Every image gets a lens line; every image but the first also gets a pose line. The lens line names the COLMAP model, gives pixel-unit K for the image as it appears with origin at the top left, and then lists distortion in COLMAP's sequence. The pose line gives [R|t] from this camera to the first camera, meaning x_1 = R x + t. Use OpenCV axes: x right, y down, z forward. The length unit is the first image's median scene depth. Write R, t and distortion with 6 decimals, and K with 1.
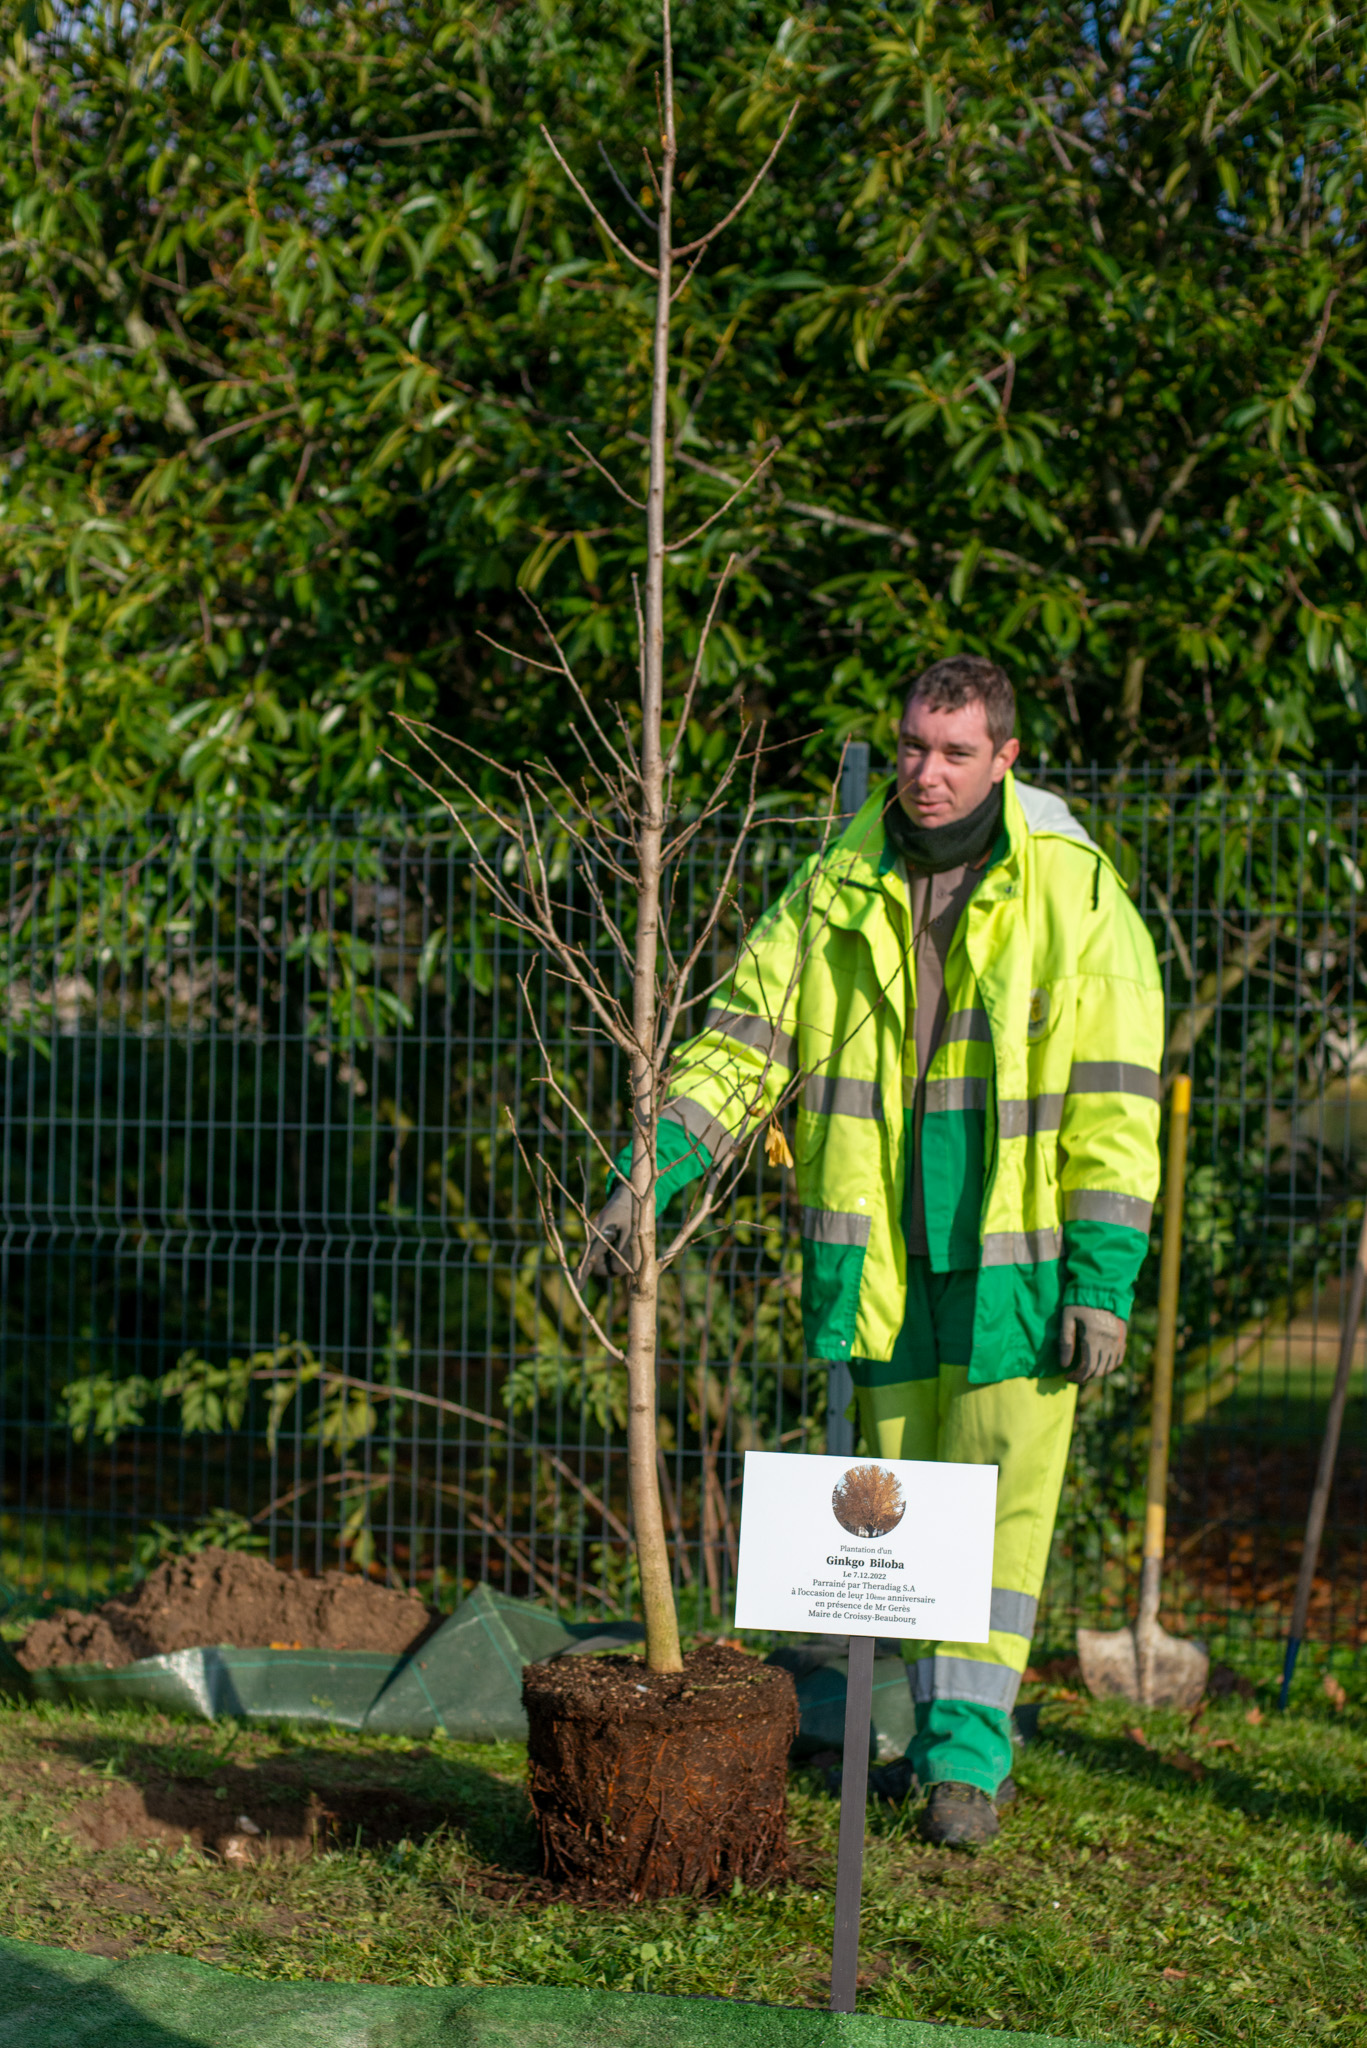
lens RADIAL K [[3836.7, 0, 581.9], [0, 3836.7, 1186.8], [0, 0, 1]] dist [-0.093187, 0.205997]
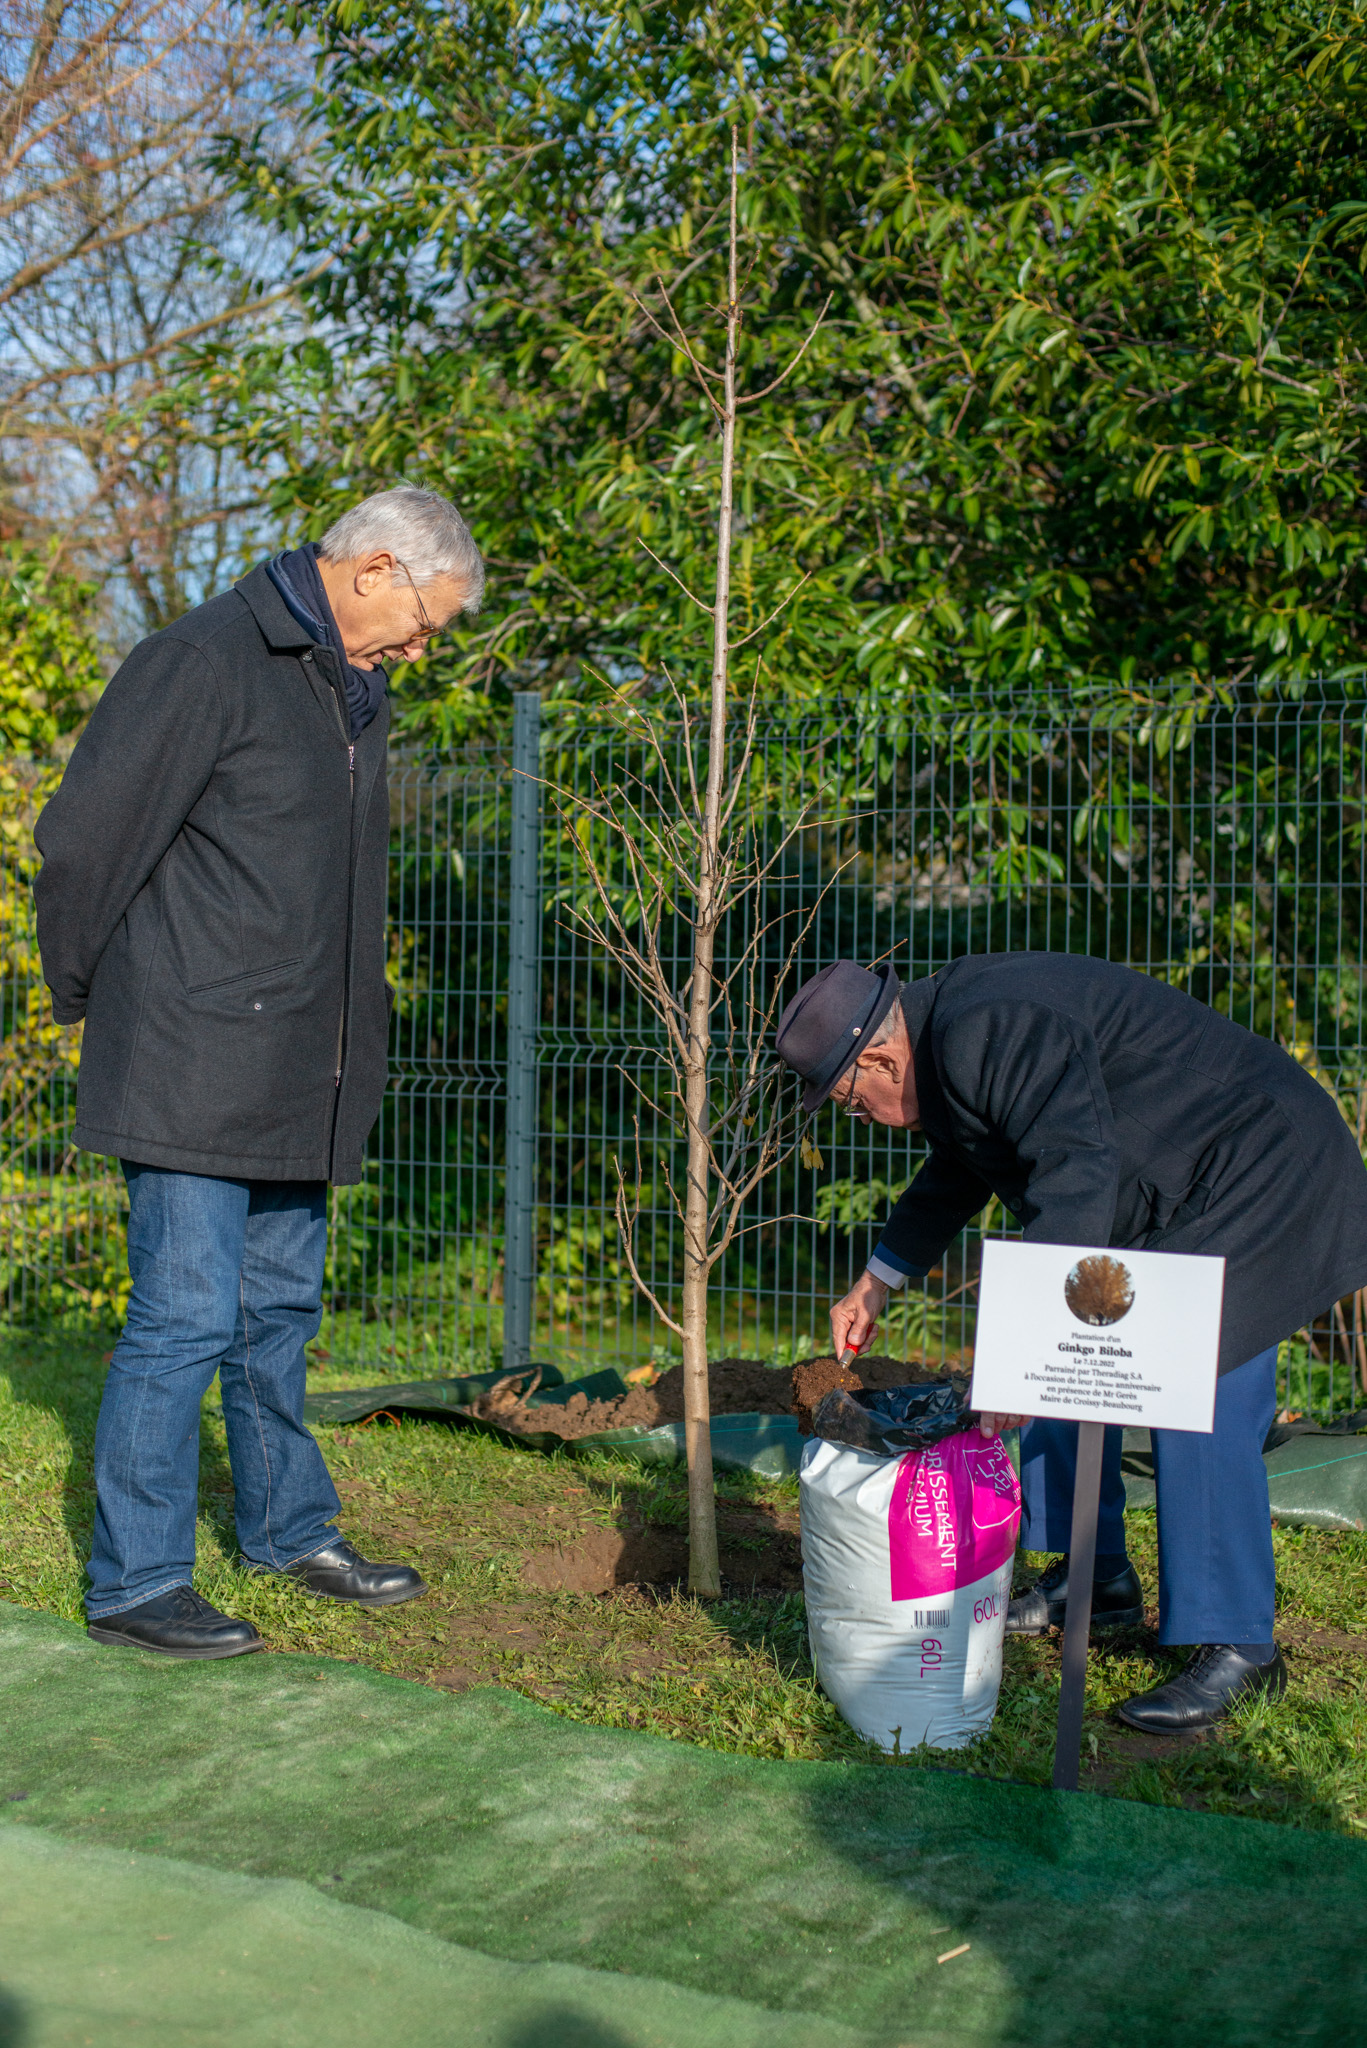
lens RADIAL K [[3000.3, 0, 684.4], [0, 3000.3, 1022.1], [0, 0, 1]] dist [-0.116897, 0.146360]
pose [[0.965371, -0.004125, -0.260849, 0.086692], [0.002723, 0.999980, -0.005735, 0.007233], [0.260867, 0.004826, 0.965363, 0.097816]]
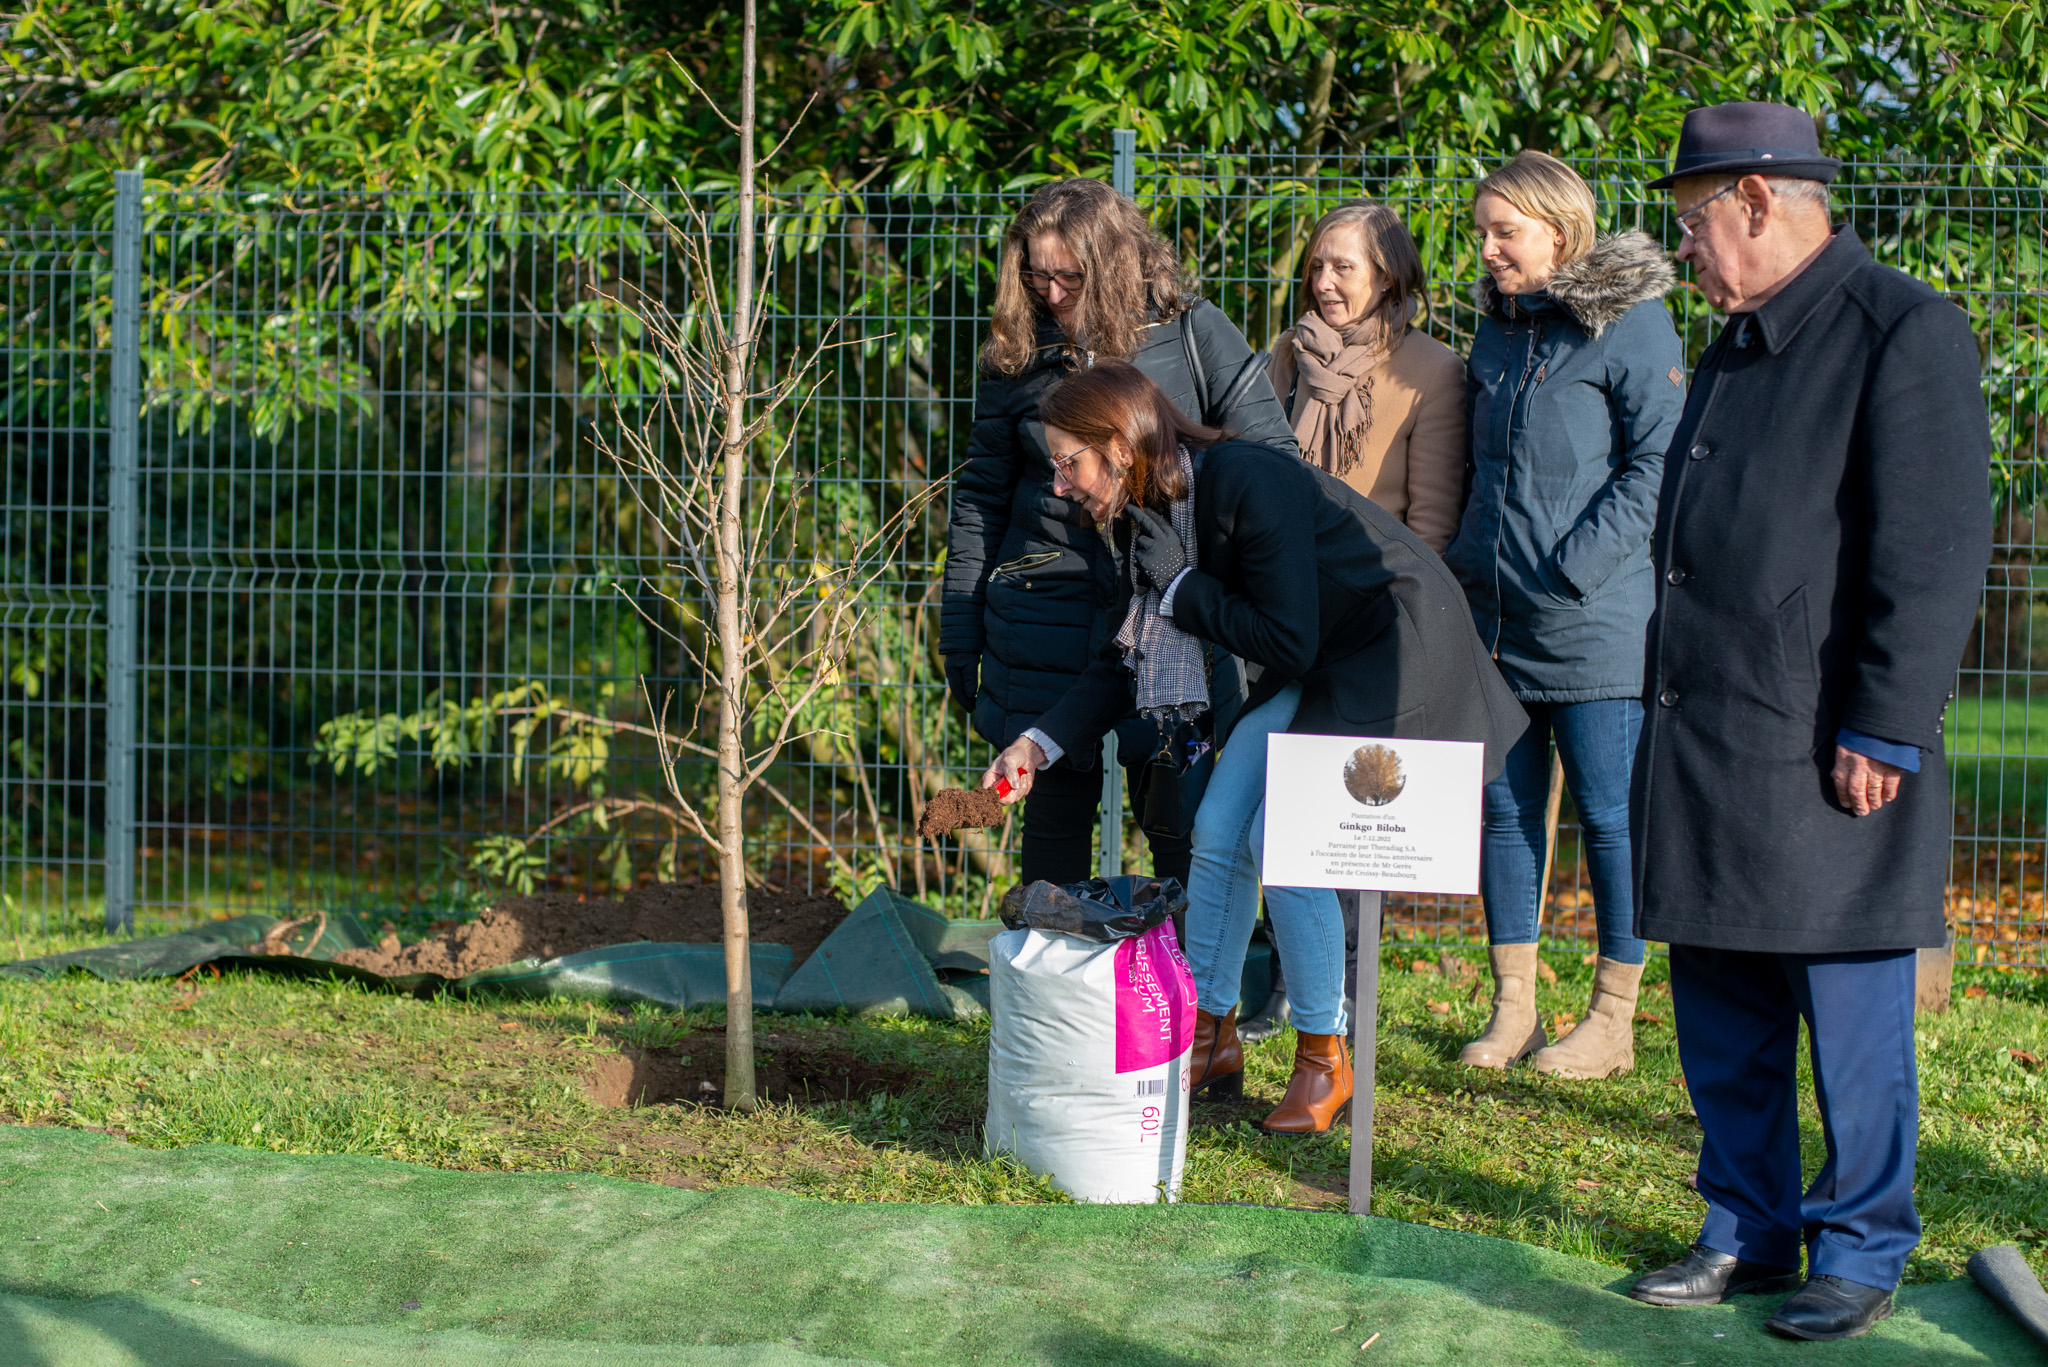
lens RADIAL K [[3622.5, 0, 1032.4], [0, 3622.5, 624.3], [0, 0, 1]] dist [-0.115278, 0.114439]
pose [[0.991381, -0.008090, 0.130764, -0.084647], [0.005674, 0.999806, 0.018836, 0.007427], [-0.130891, -0.017931, 0.991235, -0.036092]]
